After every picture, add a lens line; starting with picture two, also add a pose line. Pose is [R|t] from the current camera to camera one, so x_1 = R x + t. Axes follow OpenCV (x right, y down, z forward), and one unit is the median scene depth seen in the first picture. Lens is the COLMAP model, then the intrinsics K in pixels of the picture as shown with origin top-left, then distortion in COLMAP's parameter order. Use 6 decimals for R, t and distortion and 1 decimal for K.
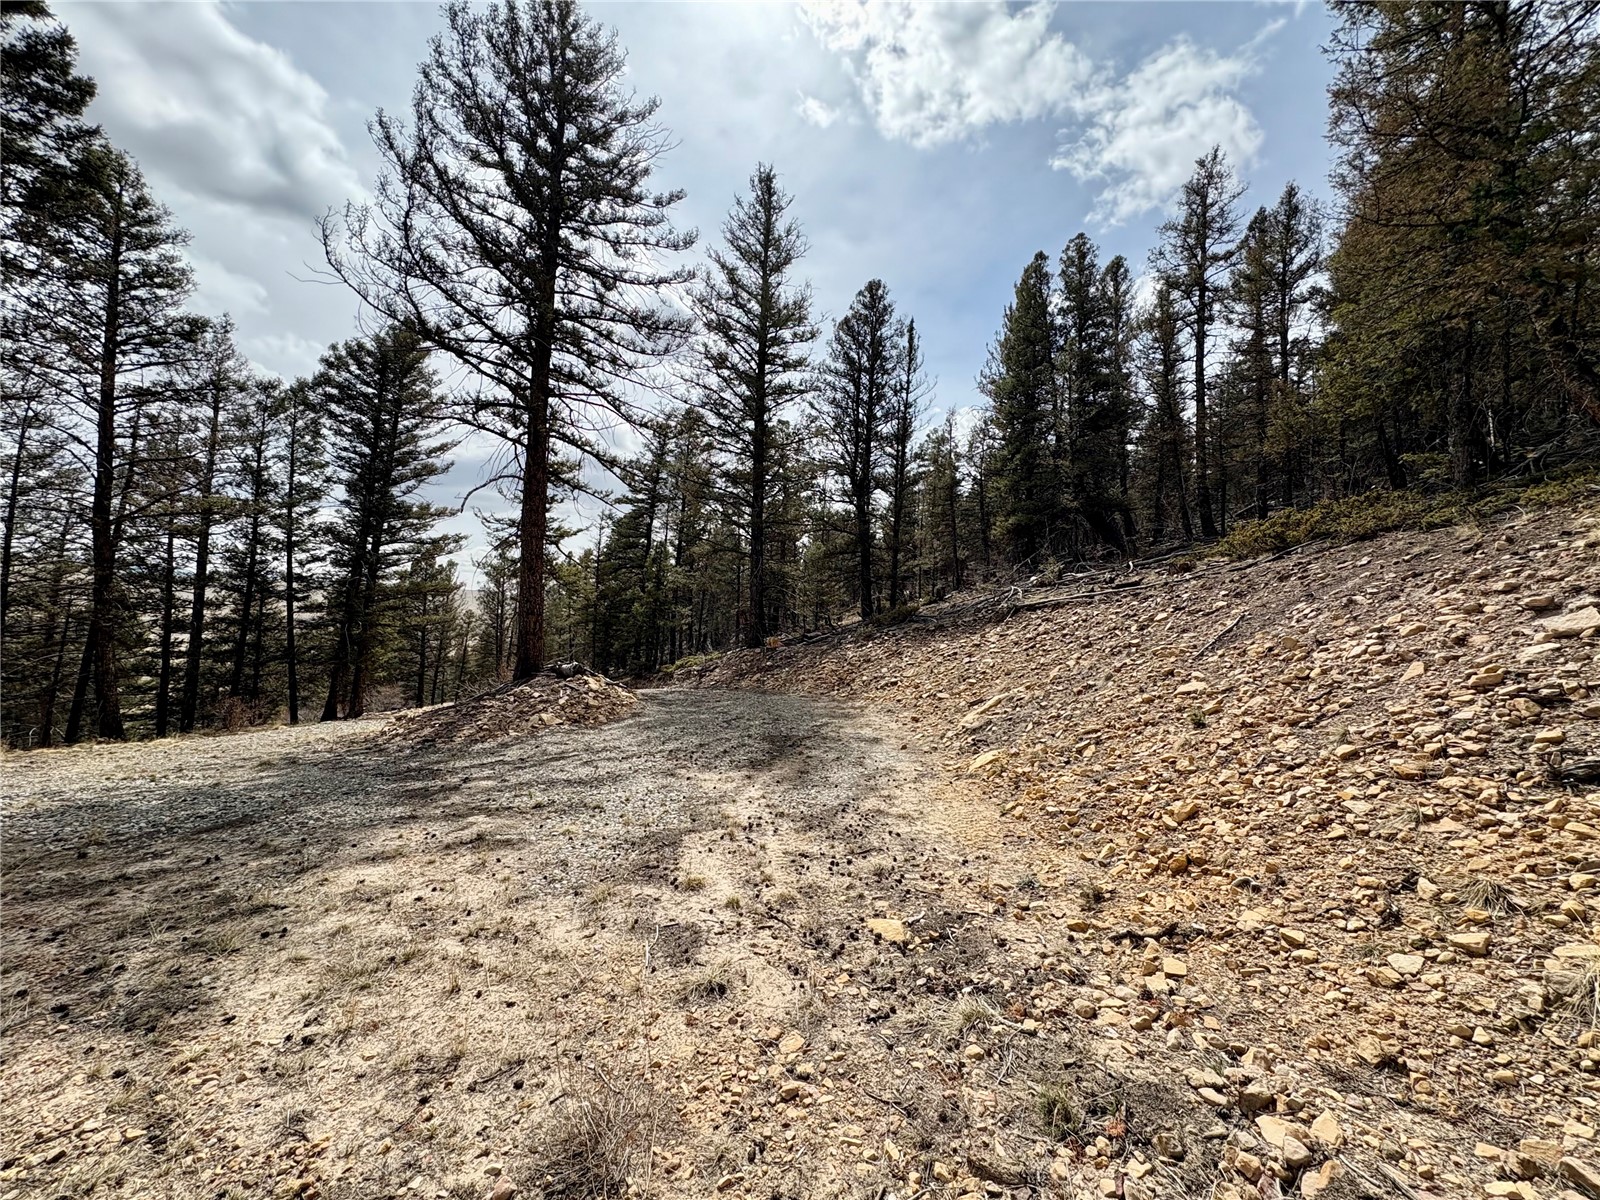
lens RADIAL K [[636.4, 0, 804.3], [0, 636.4, 601.0], [0, 0, 1]] dist [-0.000155, 0.000214]
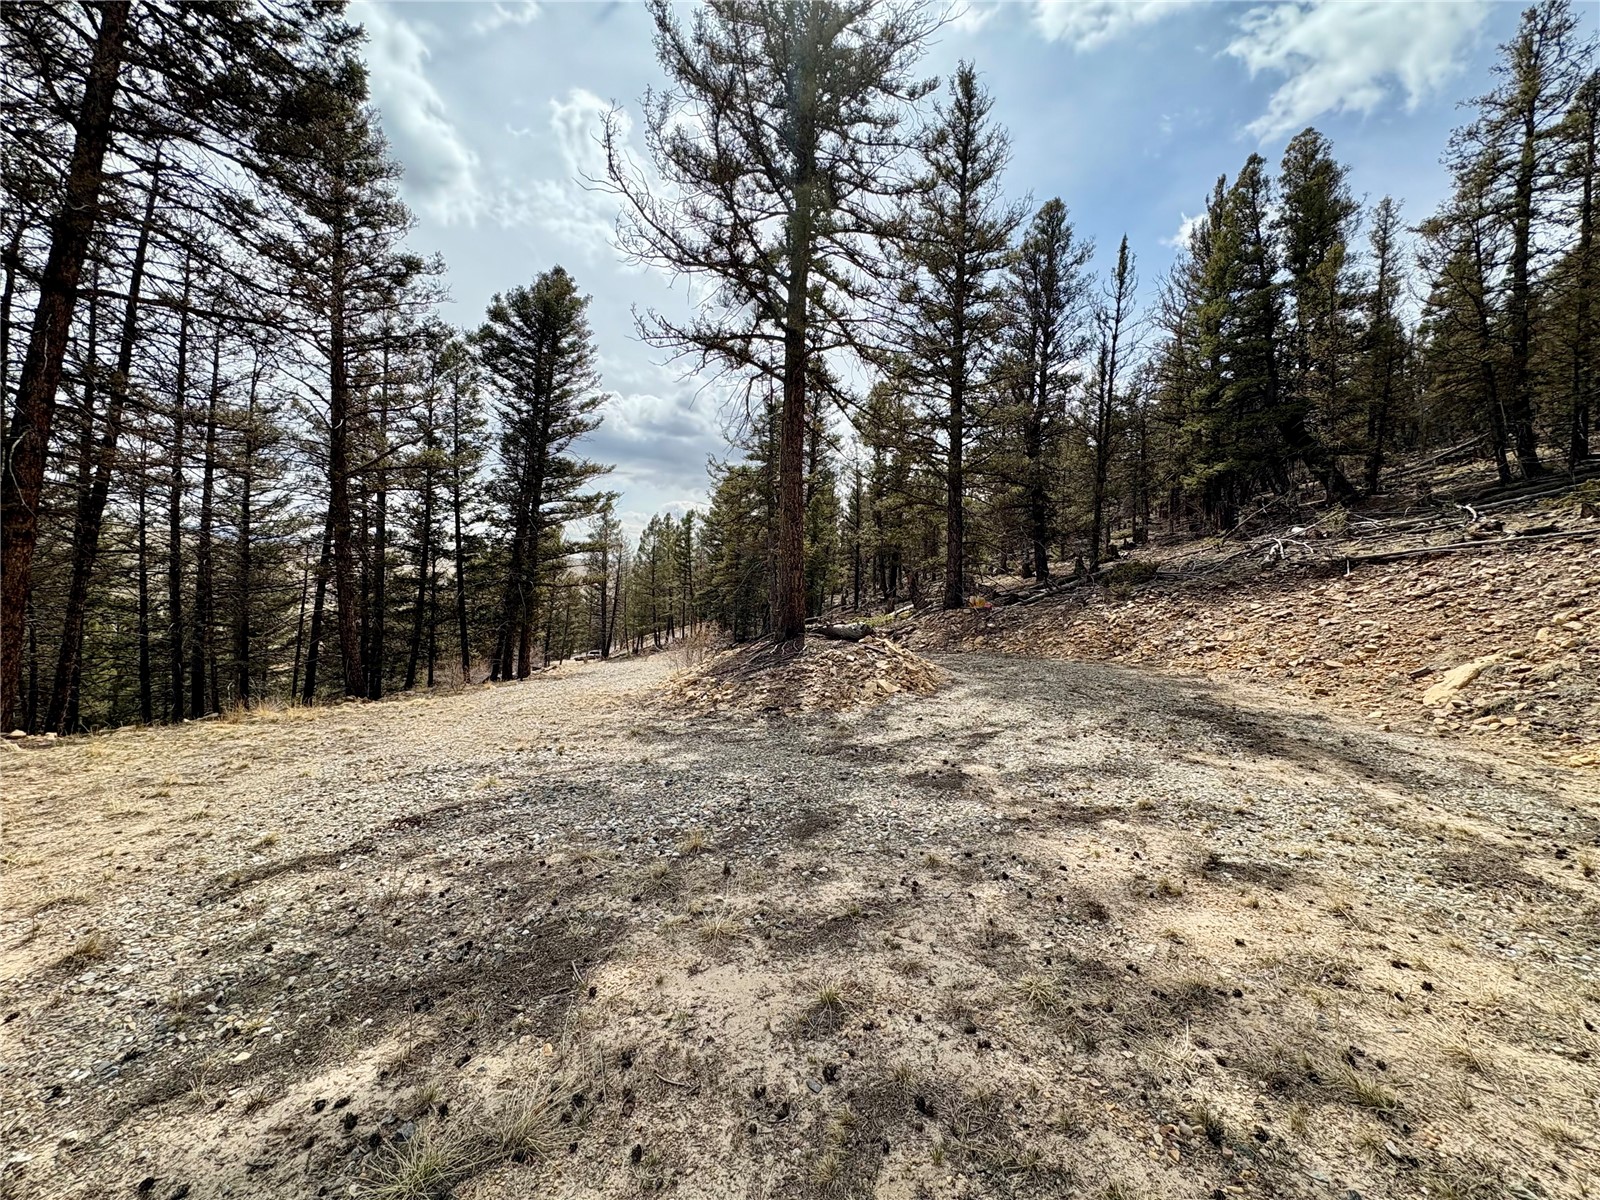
lens RADIAL K [[636.4, 0, 800.2], [0, 636.4, 598.6], [0, 0, 1]] dist [-0.000155, 0.000214]
pose [[0.995742, 0.001444, -0.092173, -0.201278], [0.003494, 0.998567, 0.053394, 0.008540], [0.092118, -0.053489, 0.994310, 0.059129]]
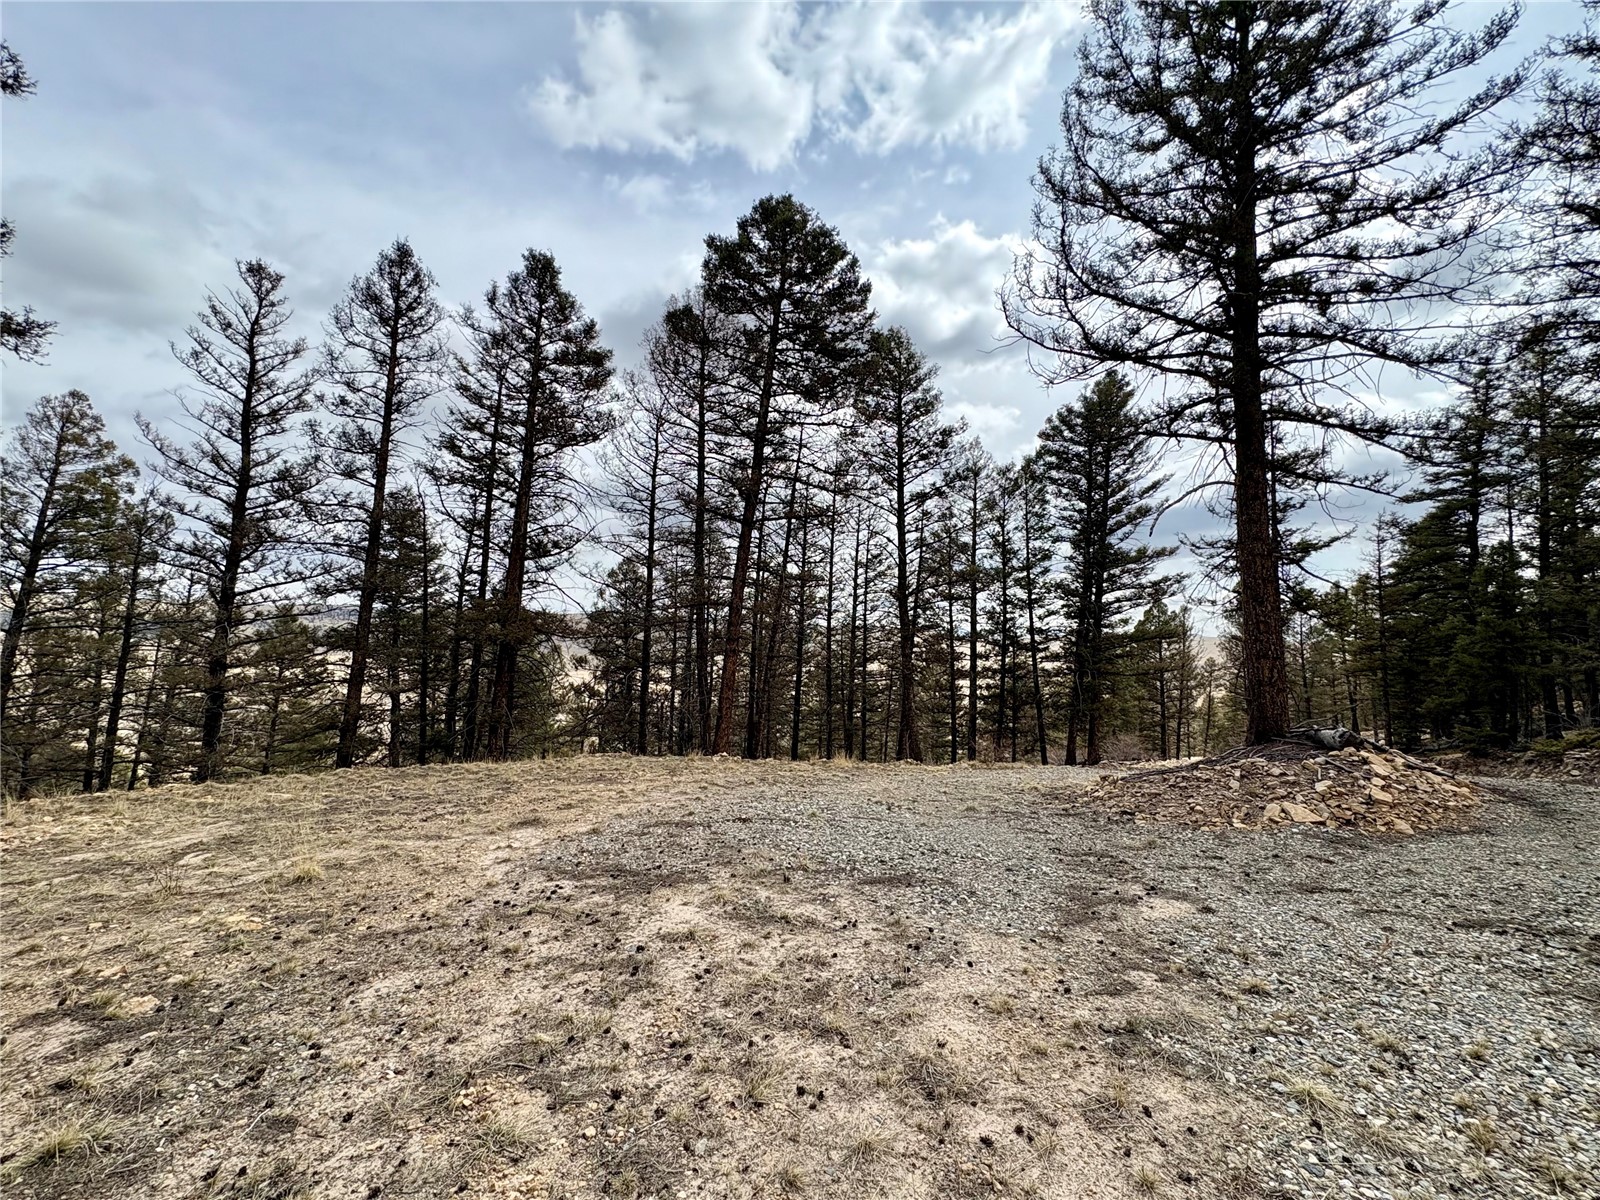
lens RADIAL K [[636.4, 0, 801.2], [0, 636.4, 599.2], [0, 0, 1]] dist [-0.000155, 0.000214]
pose [[0.486886, -0.101415, -0.867558, -0.024171], [0.031789, 0.994636, -0.098429, 0.005242], [0.872887, 0.020345, 0.487498, 0.098456]]
